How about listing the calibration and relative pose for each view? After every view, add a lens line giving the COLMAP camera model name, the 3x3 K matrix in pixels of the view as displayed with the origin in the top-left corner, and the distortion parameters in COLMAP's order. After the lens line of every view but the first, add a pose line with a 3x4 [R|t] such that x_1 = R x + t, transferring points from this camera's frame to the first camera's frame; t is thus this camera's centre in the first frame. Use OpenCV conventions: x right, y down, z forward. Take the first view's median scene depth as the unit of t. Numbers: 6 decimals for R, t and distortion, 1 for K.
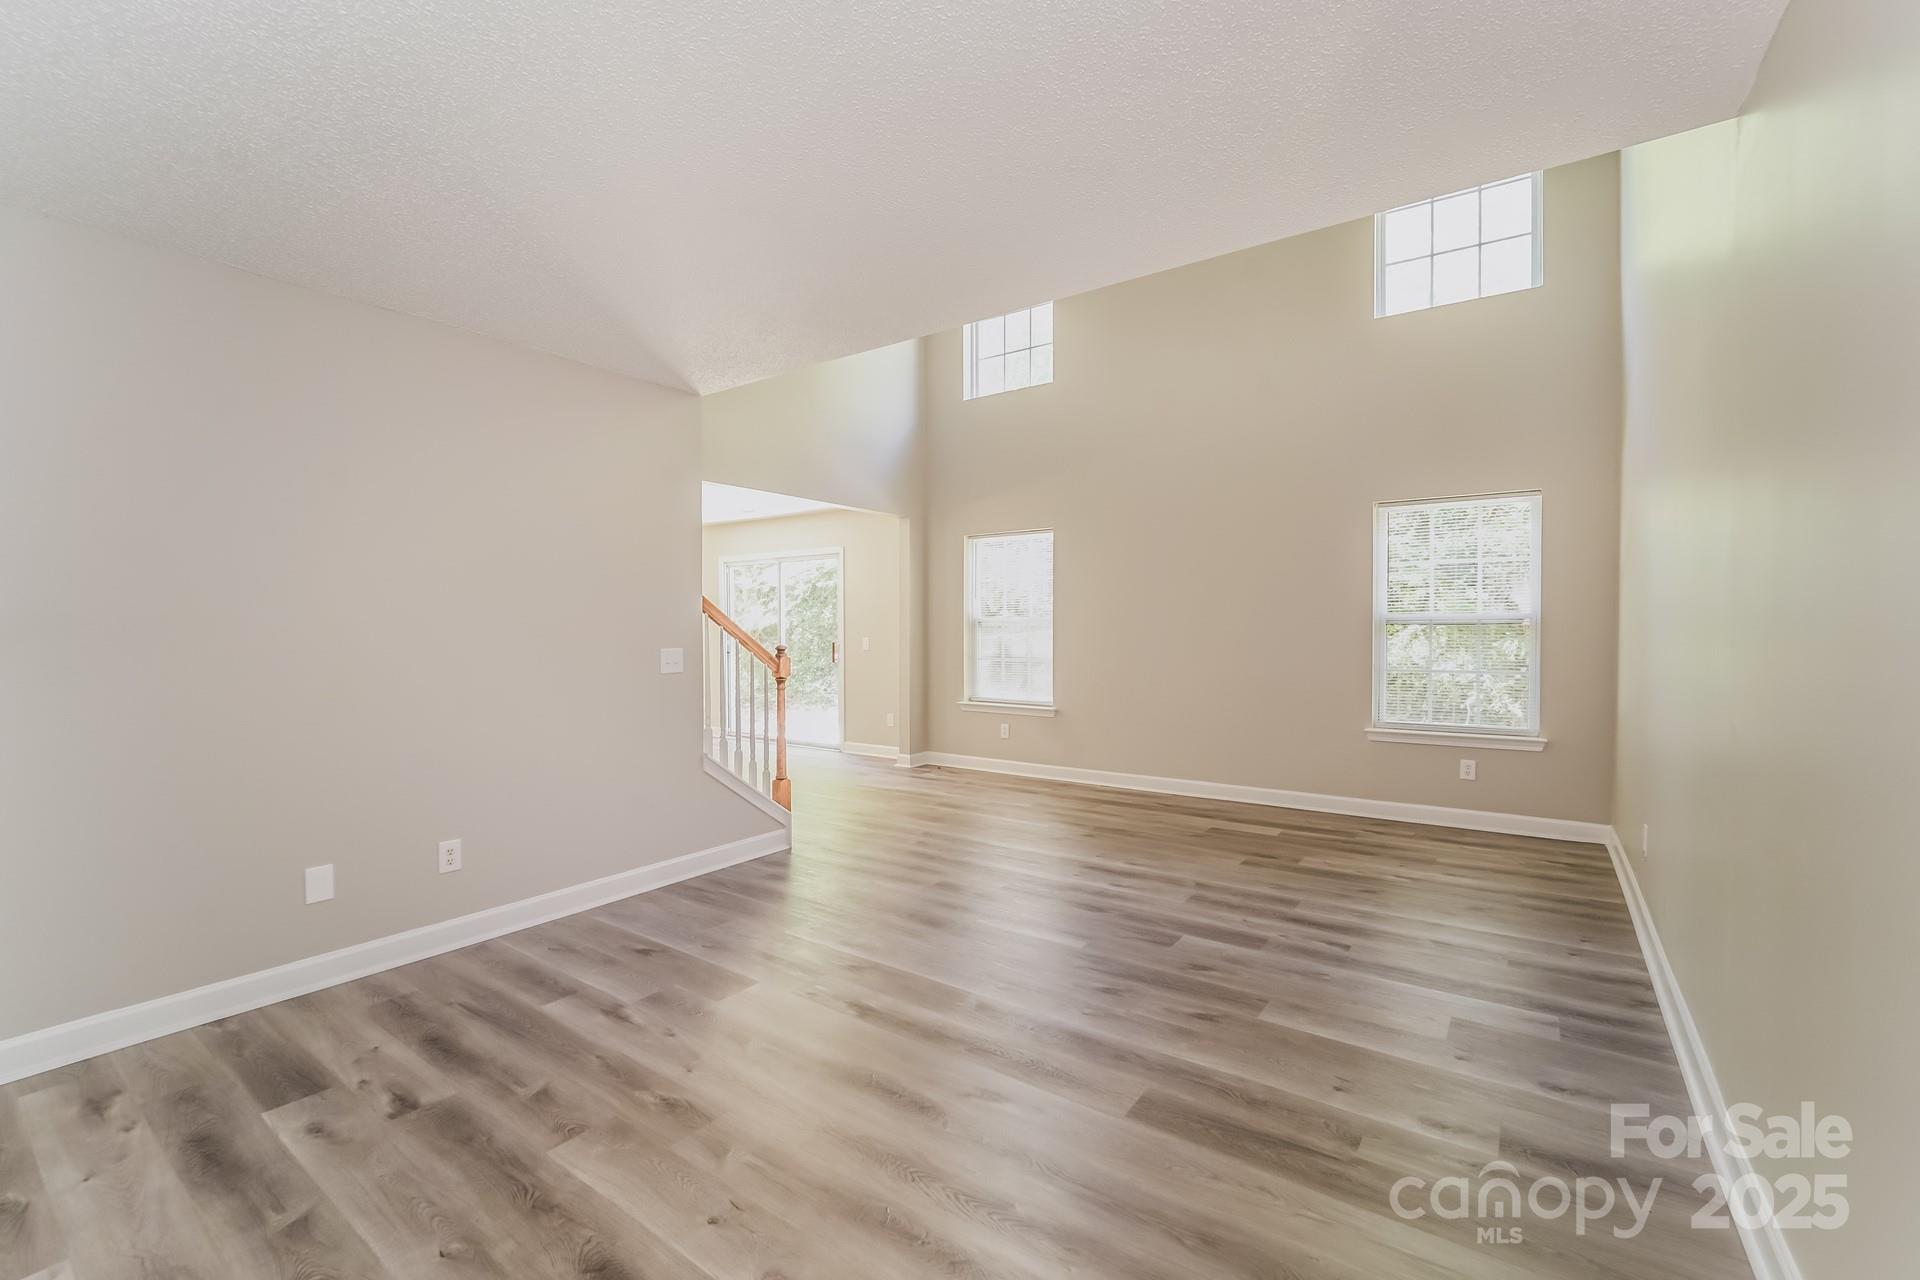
lens RADIAL K [[796.0, 0, 964.6], [0, 796.0, 636.2], [0, 0, 1]] dist [-0.001586, -0.001045]
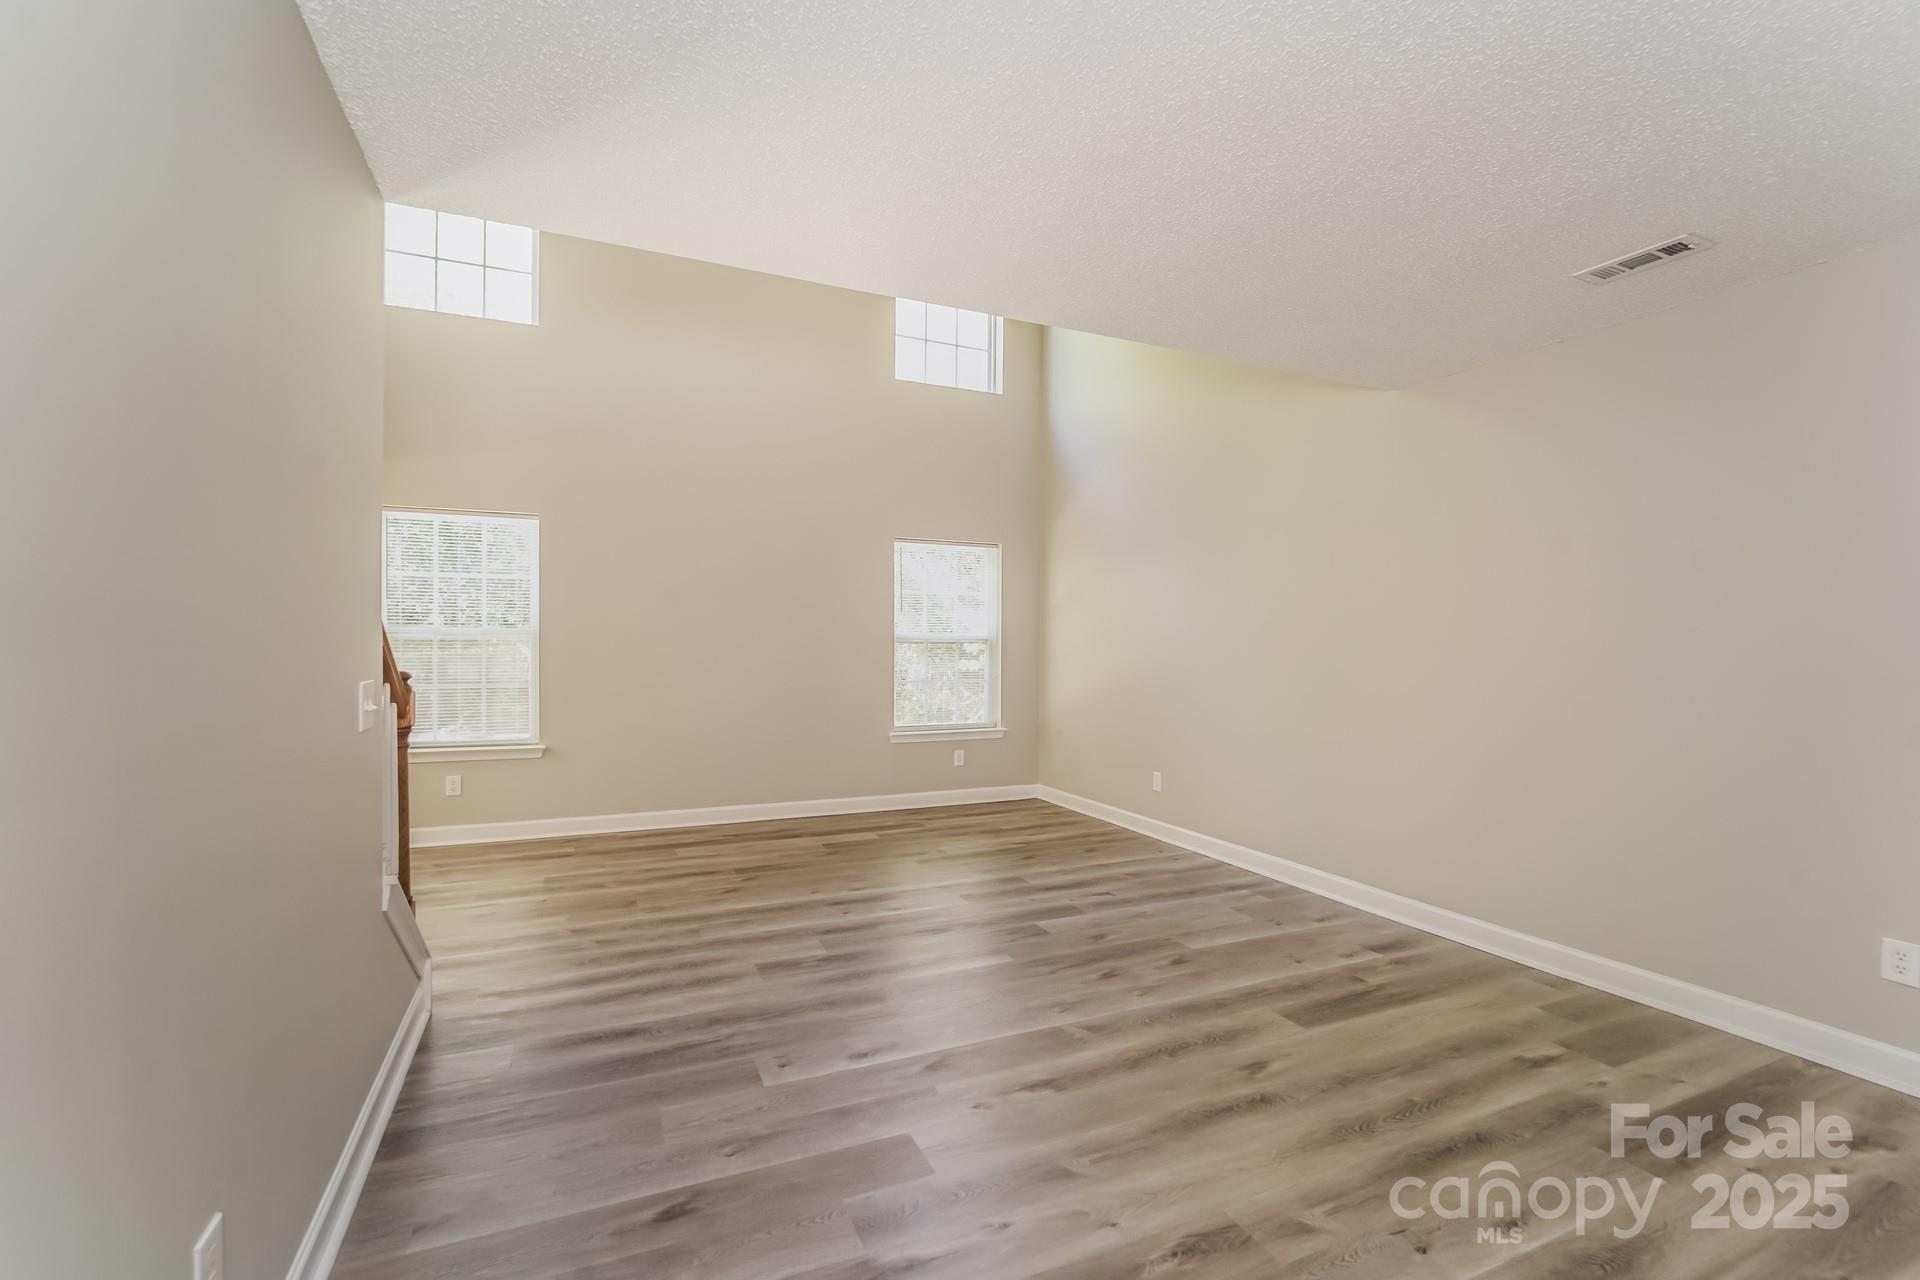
lens RADIAL K [[826.3, 0, 959.1], [0, 826.3, 641.3], [0, 0, 1]] dist [-0.001796, -0.000760]
pose [[0.510431, 0.010622, 0.859853, -0.731935], [0.000648, 0.999919, -0.012737, -0.002190], [-0.859919, 0.007059, 0.510382, 0.473999]]
